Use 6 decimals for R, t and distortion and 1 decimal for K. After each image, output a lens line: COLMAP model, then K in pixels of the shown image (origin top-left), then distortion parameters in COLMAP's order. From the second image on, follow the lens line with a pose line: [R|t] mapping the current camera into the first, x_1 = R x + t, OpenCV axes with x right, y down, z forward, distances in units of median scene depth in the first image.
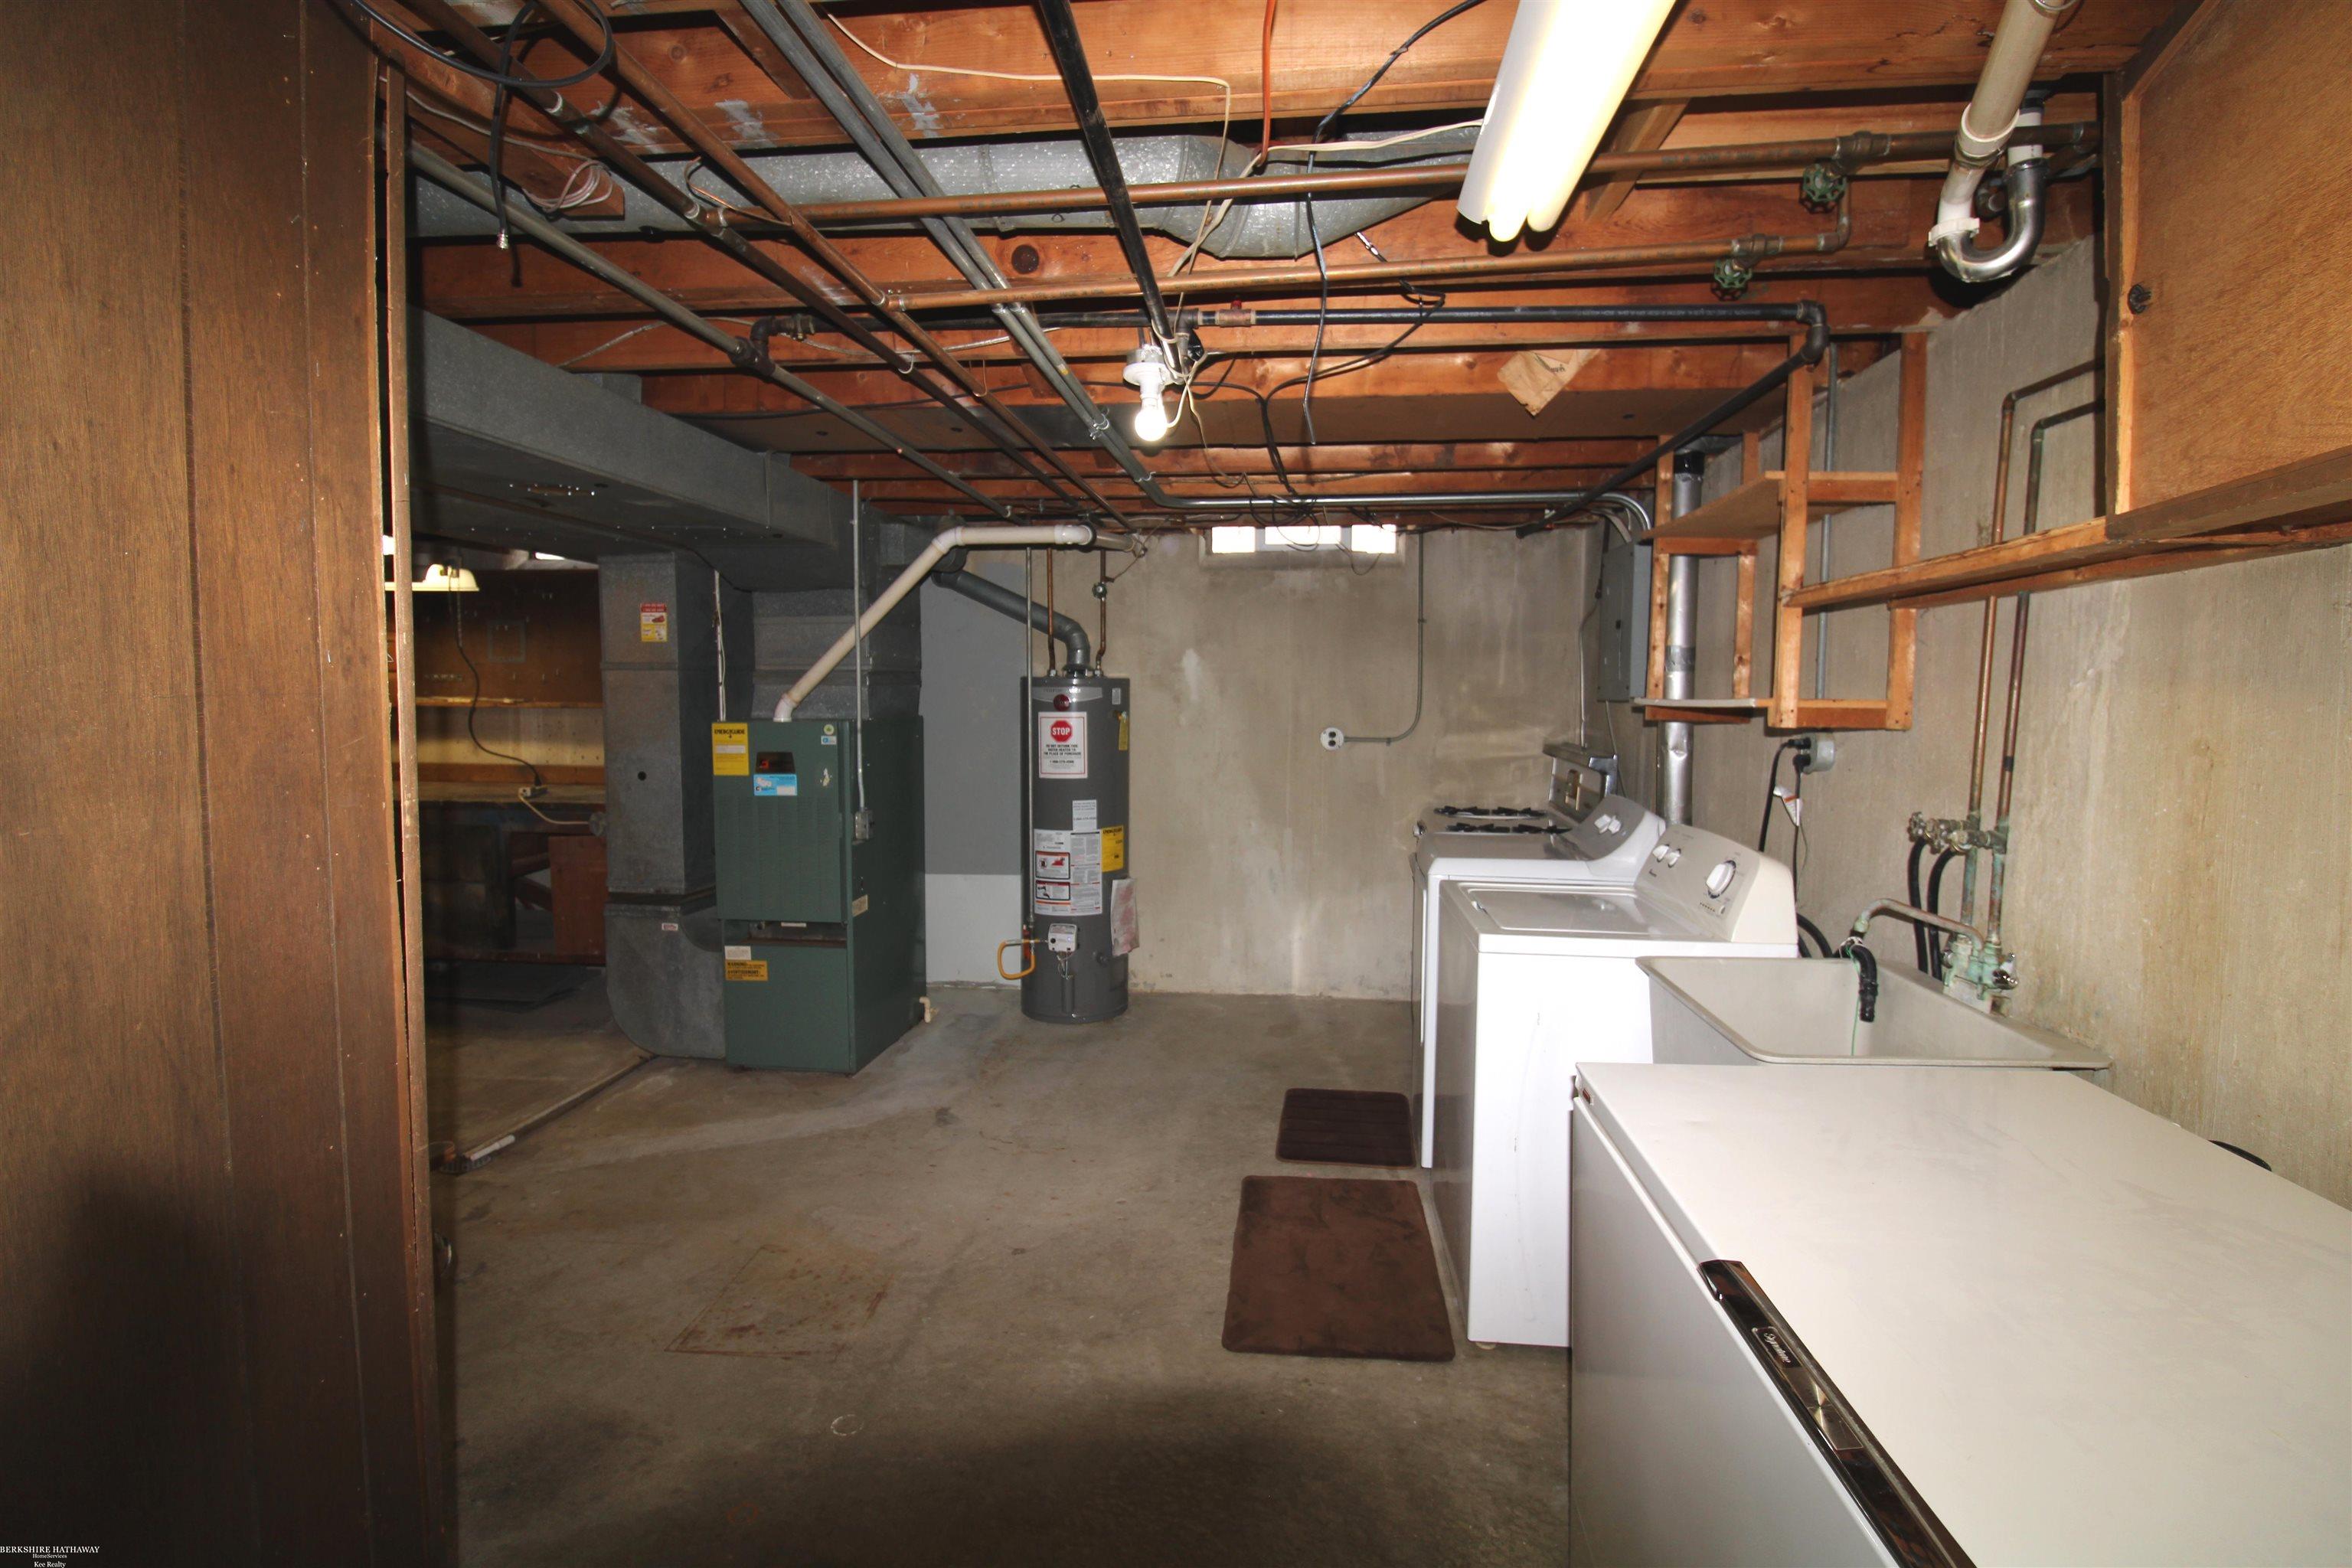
lens RADIAL K [[1068.8, 0, 1179.2], [0, 1068.8, 751.4], [0, 0, 1]] dist [-0.001445, -0.000028]
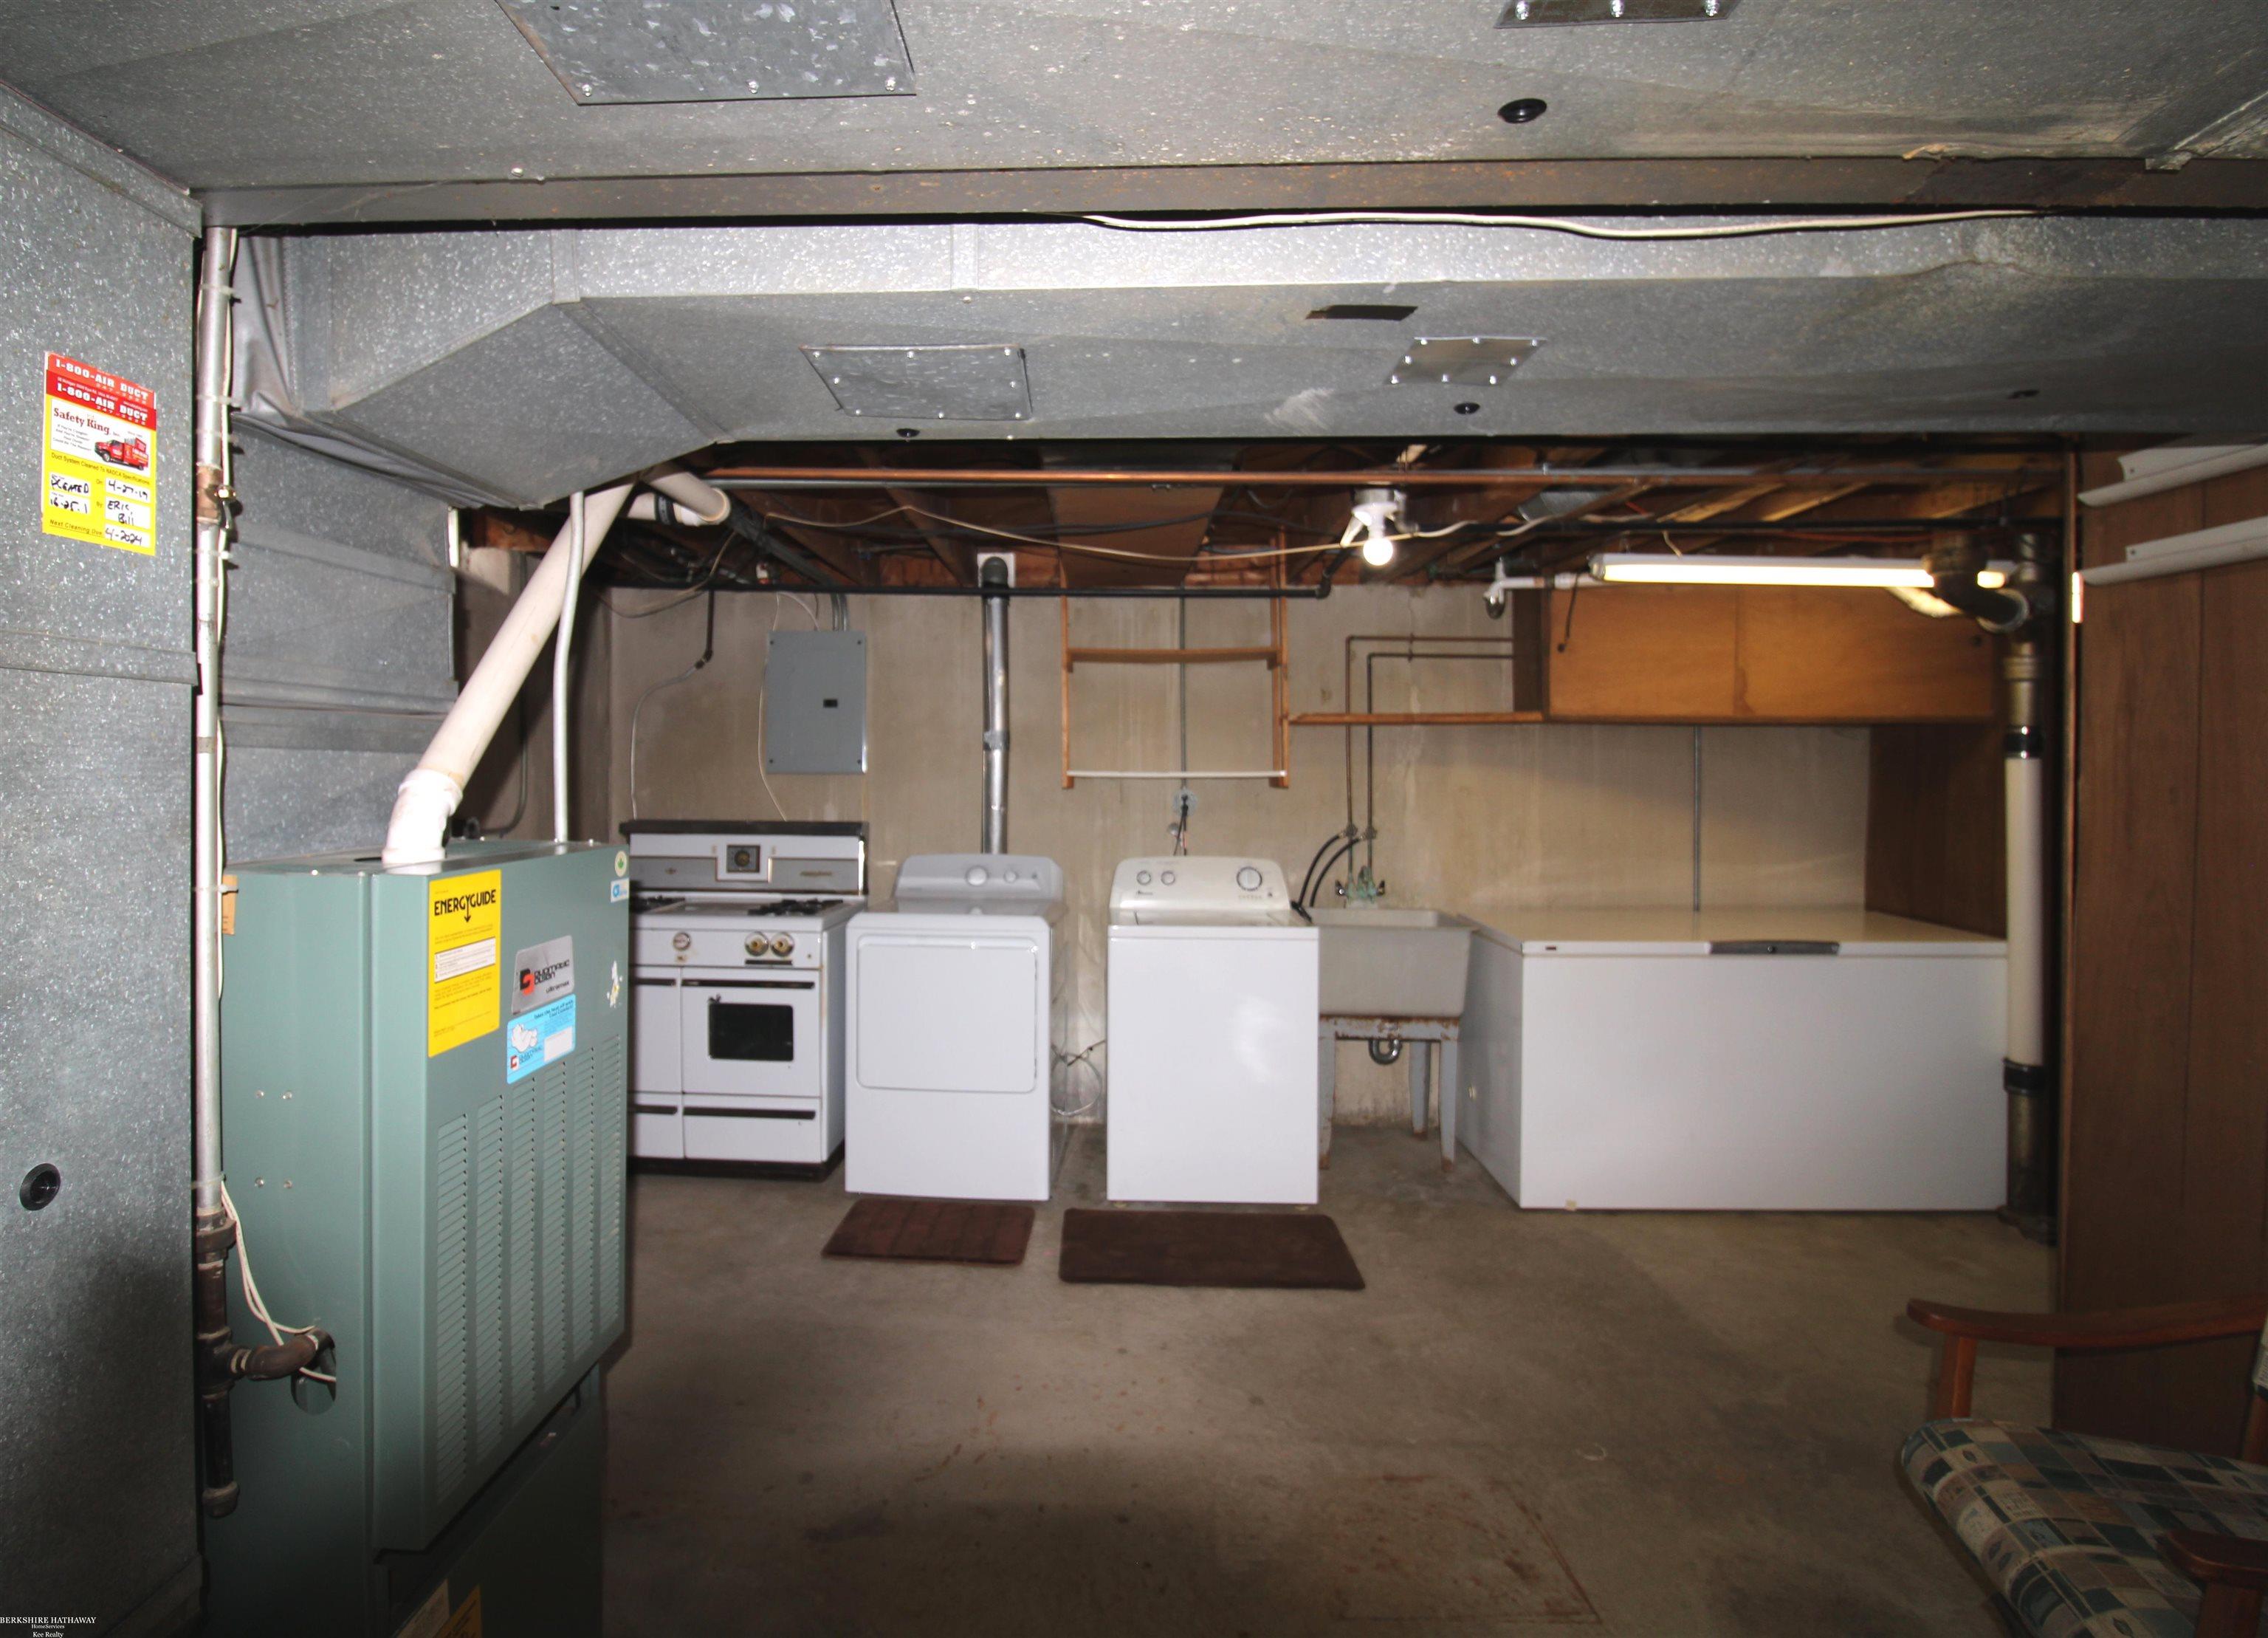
lens RADIAL K [[1086.5, 0, 1131.6], [0, 1086.5, 781.5], [0, 0, 1]] dist [-0.000705, -0.000082]
pose [[-0.077360, -0.018565, 0.996830, -1.190905], [0.048155, 0.998590, 0.022335, -0.081863], [-0.995840, 0.049730, -0.076357, 1.325210]]
